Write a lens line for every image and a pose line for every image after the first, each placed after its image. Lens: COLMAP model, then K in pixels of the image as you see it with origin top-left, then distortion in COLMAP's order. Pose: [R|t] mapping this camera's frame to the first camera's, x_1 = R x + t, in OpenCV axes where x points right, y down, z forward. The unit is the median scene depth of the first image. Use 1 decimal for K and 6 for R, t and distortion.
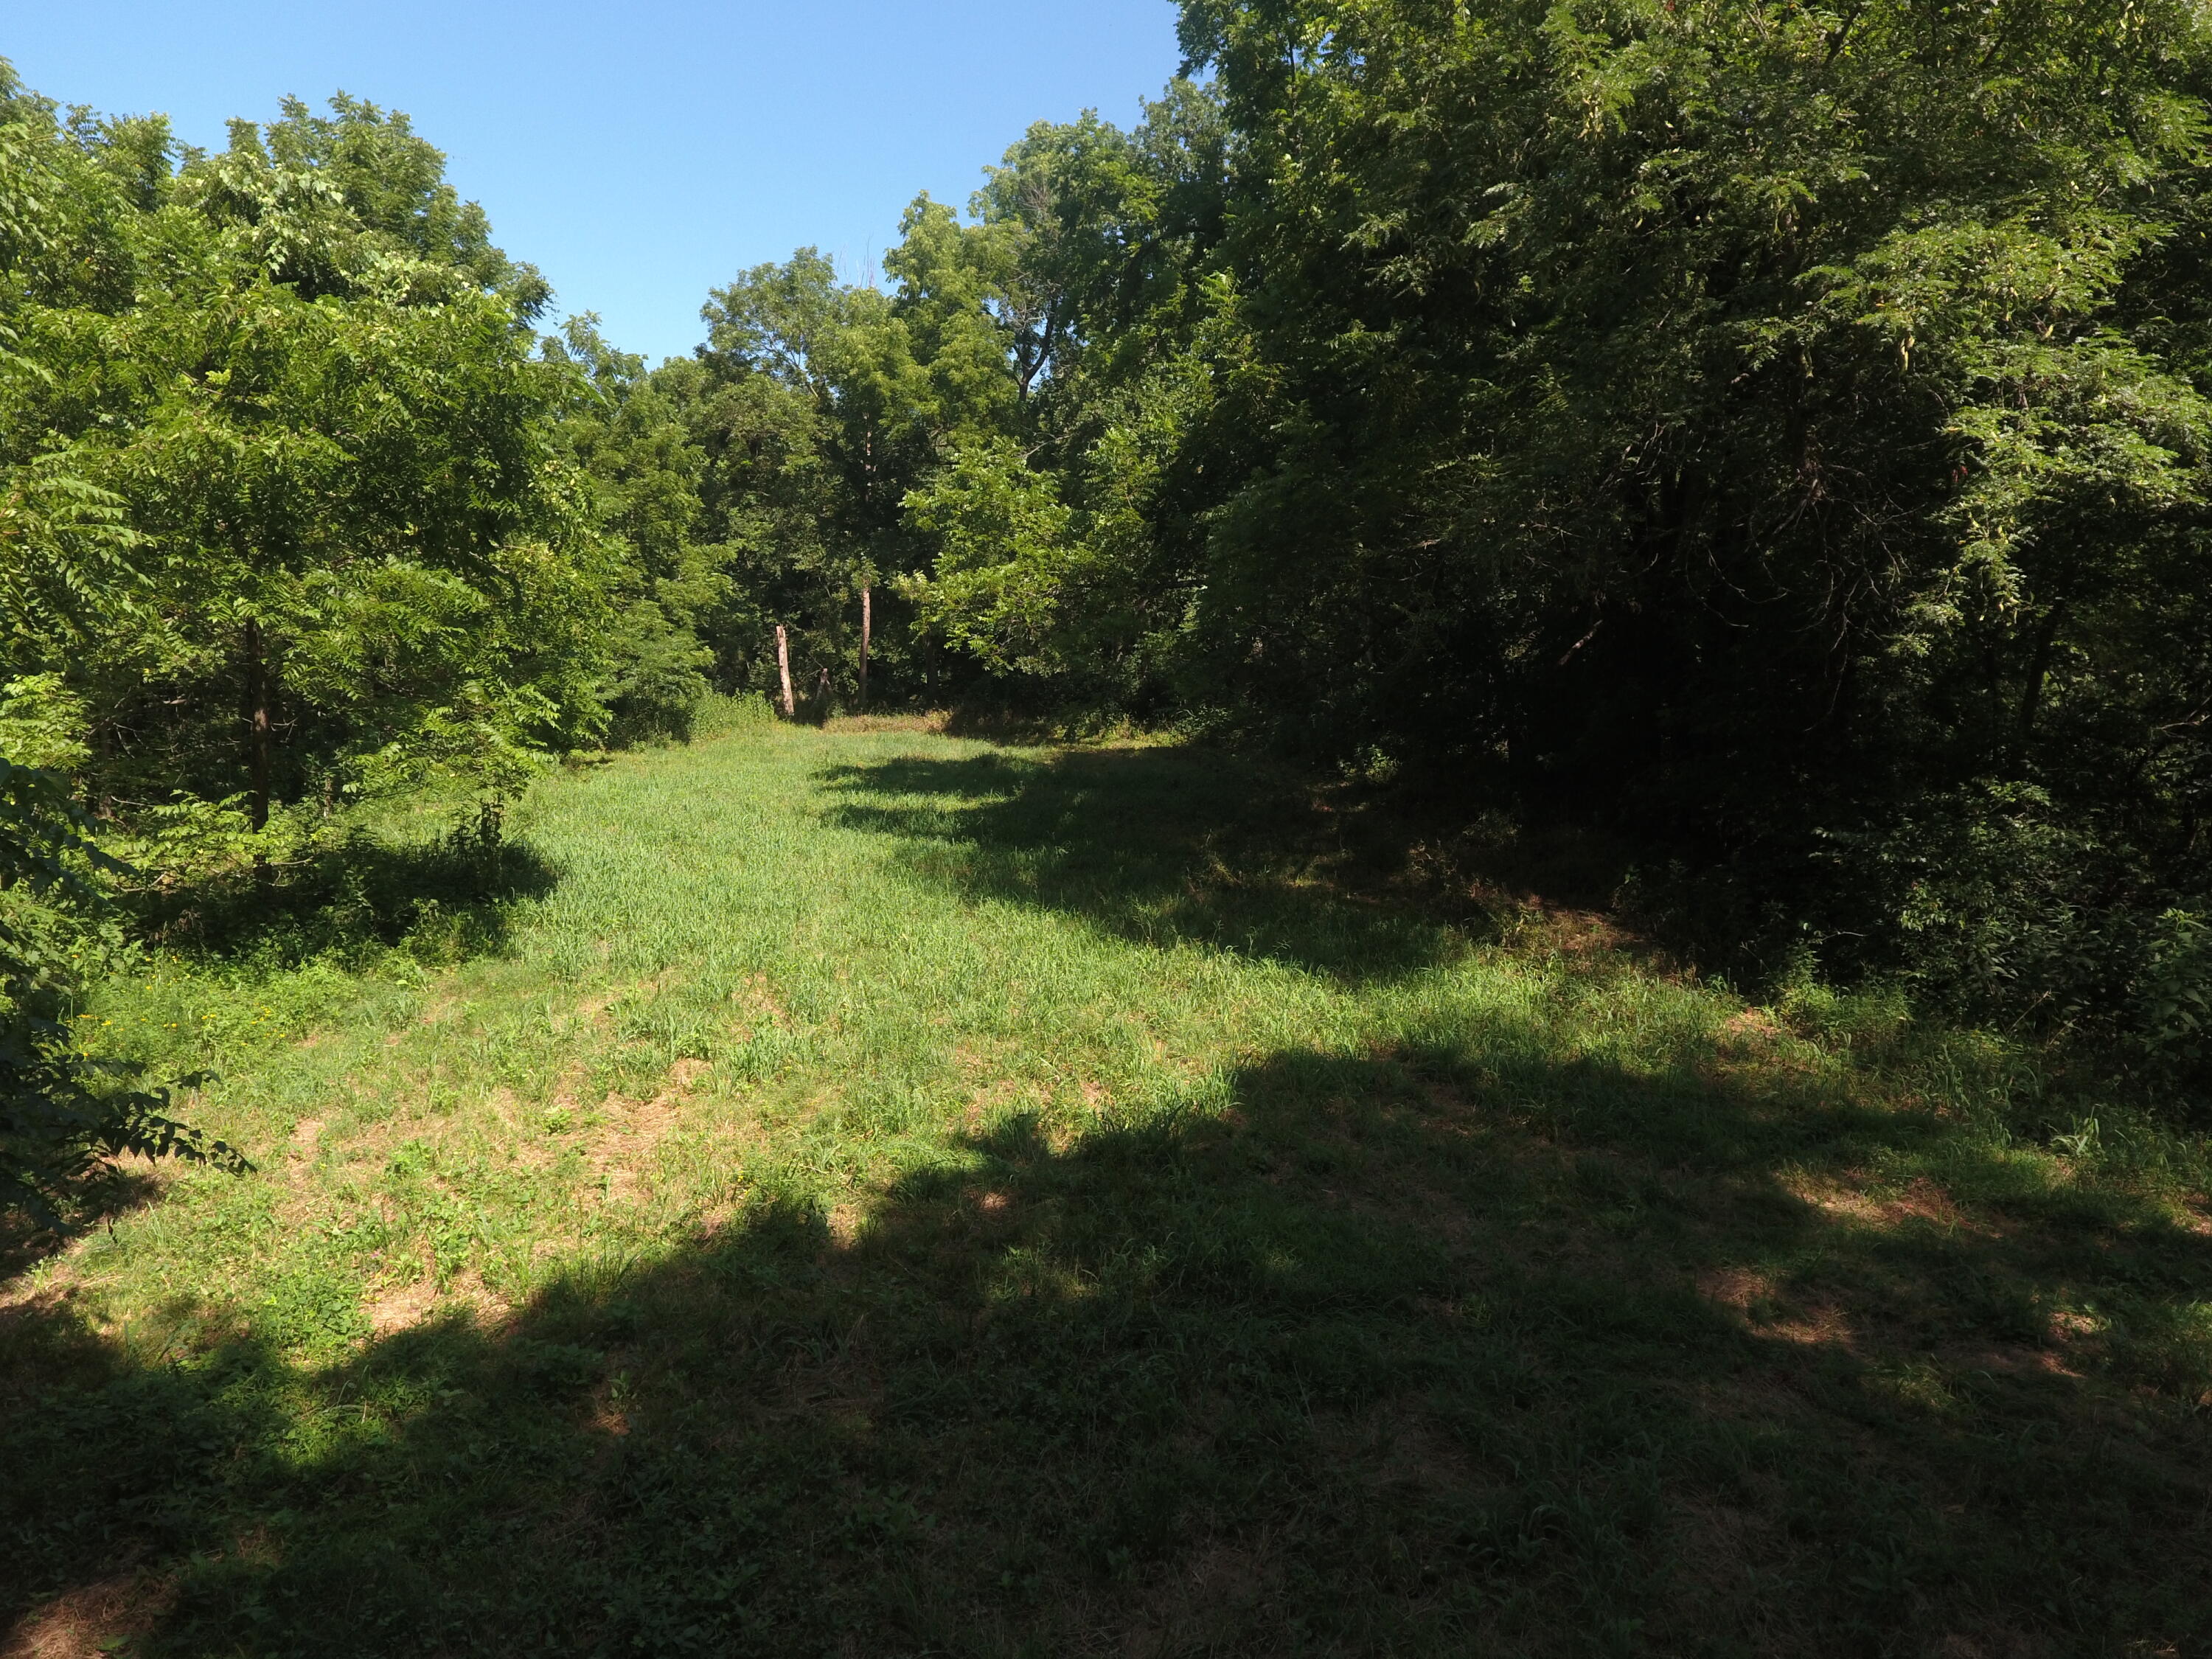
lens RADIAL K [[1303.7, 0, 1105.9], [0, 1303.7, 831.0], [0, 0, 1]] dist [-0.007782, 0.002258]
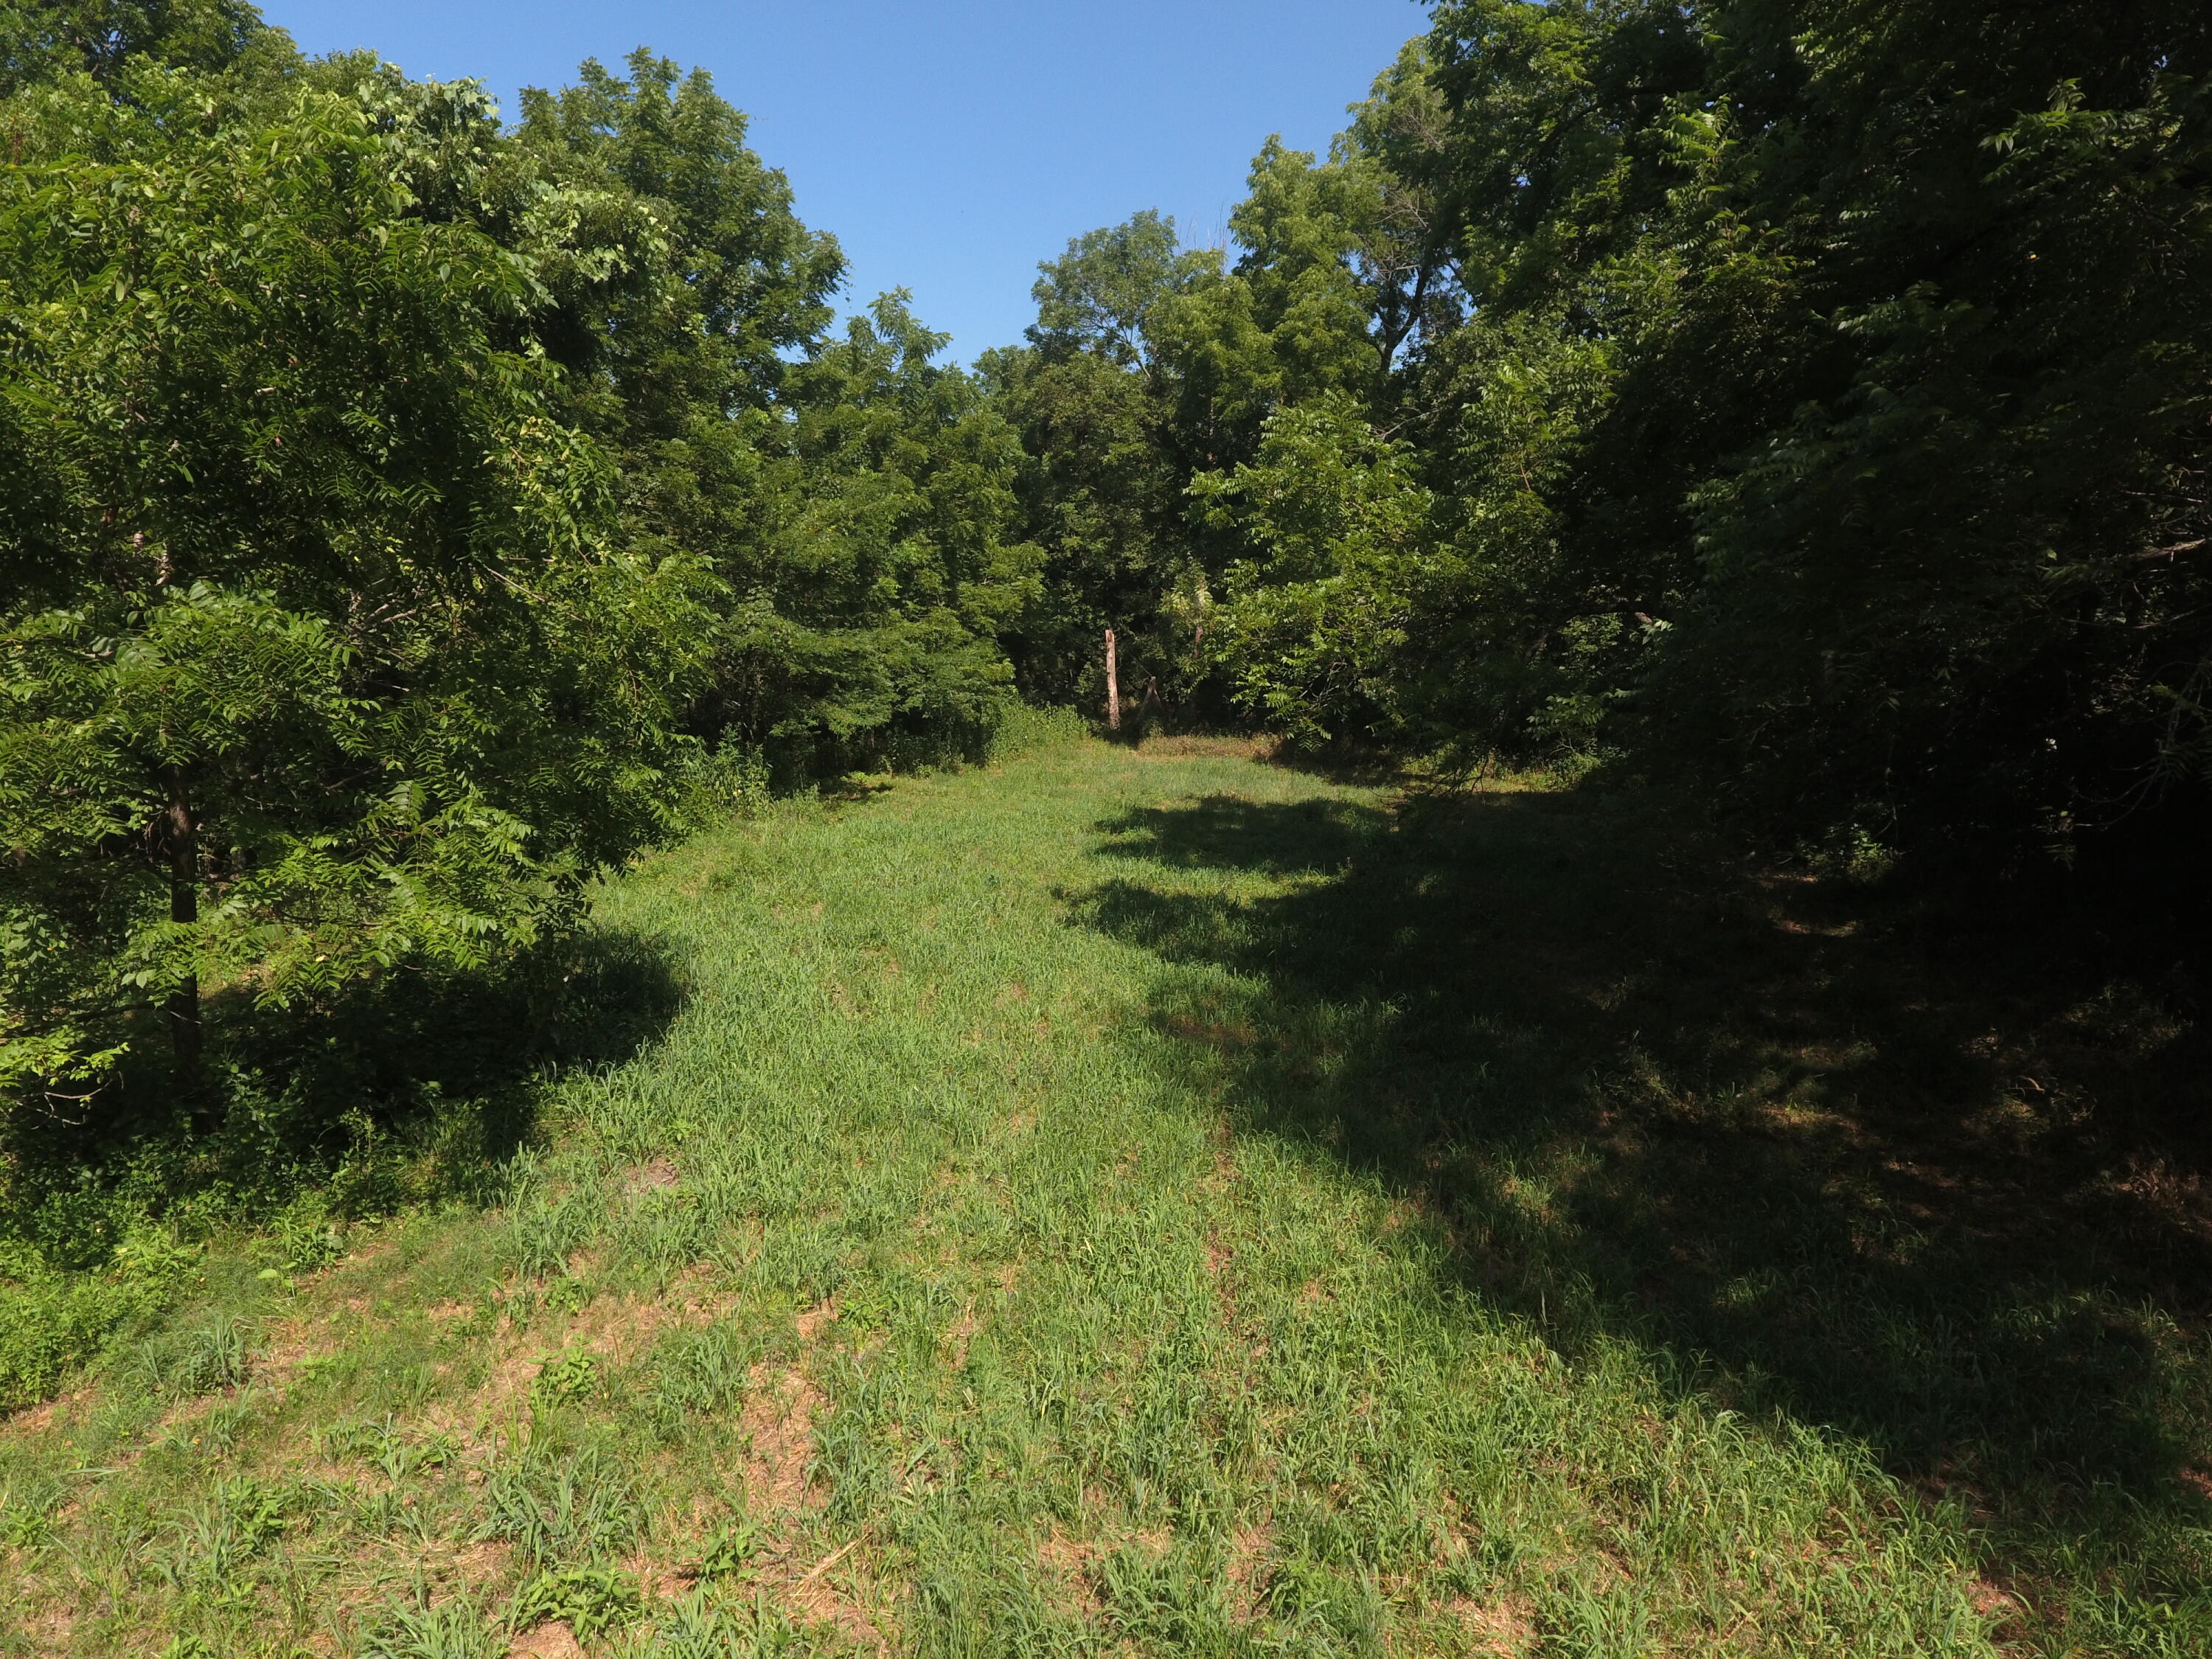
lens RADIAL K [[1303.7, 0, 1100.4], [0, 1303.7, 829.0], [0, 0, 1]] dist [-0.007782, 0.002258]
pose [[0.963220, 0.051764, -0.263680, -0.003876], [-0.051192, 0.998648, 0.009047, -0.042844], [0.263791, 0.004784, 0.964568, 0.182660]]
